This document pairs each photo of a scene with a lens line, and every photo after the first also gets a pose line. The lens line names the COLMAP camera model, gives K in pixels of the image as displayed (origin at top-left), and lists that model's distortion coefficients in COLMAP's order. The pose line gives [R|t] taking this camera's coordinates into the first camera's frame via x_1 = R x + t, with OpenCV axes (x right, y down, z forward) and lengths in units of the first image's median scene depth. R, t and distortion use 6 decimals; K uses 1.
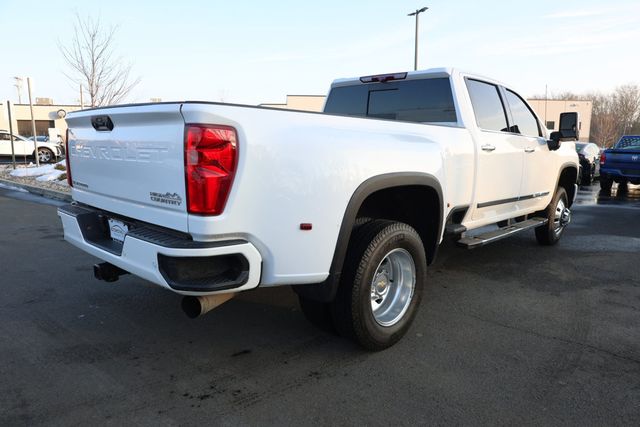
lens RADIAL K [[455.5, 0, 320.0], [0, 455.5, 213.5], [0, 0, 1]] dist [-0.026070, -0.000810]
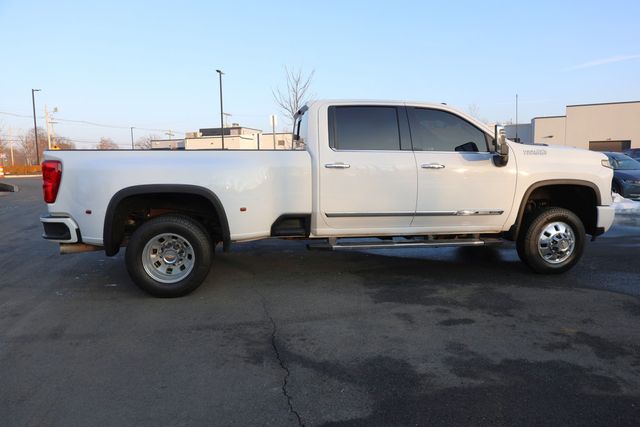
lens RADIAL K [[466.1, 0, 319.5], [0, 466.1, 199.4], [0, 0, 1]] dist [0.003936, 0.003269]
pose [[0.791787, 0.030229, -0.610049, 1.533164], [-0.072057, 0.996423, -0.044149, -0.005755], [0.606532, 0.078915, 0.791133, 0.031758]]
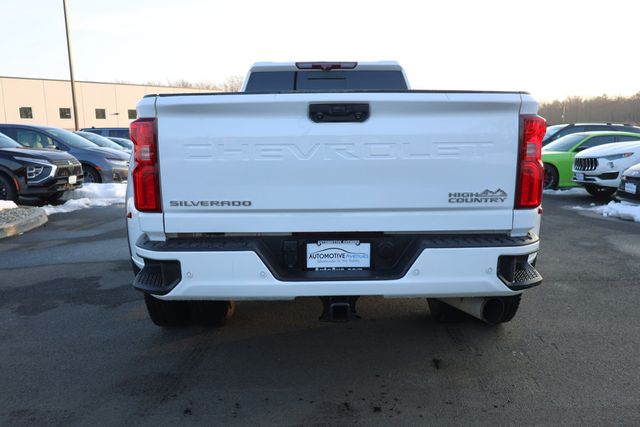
lens RADIAL K [[525.6, 0, 320.0], [0, 525.6, 213.5], [0, 0, 1]] dist [-0.016451, -0.006925]
pose [[0.714468, -0.125957, 0.688237, -1.024413], [0.130704, 0.990374, 0.045566, -0.071907], [-0.687351, 0.057400, 0.724053, 0.371341]]
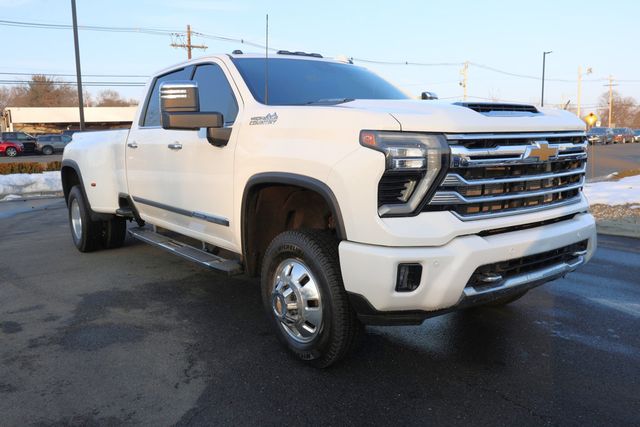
lens RADIAL K [[525.6, 0, 320.0], [0, 525.6, 213.5], [0, 0, 1]] dist [-0.016451, -0.006925]
pose [[-0.172313, 0.108105, -0.979092, 2.156043], [-0.141907, 0.980867, 0.133276, -0.306138], [0.974767, 0.161905, -0.153675, 2.326021]]
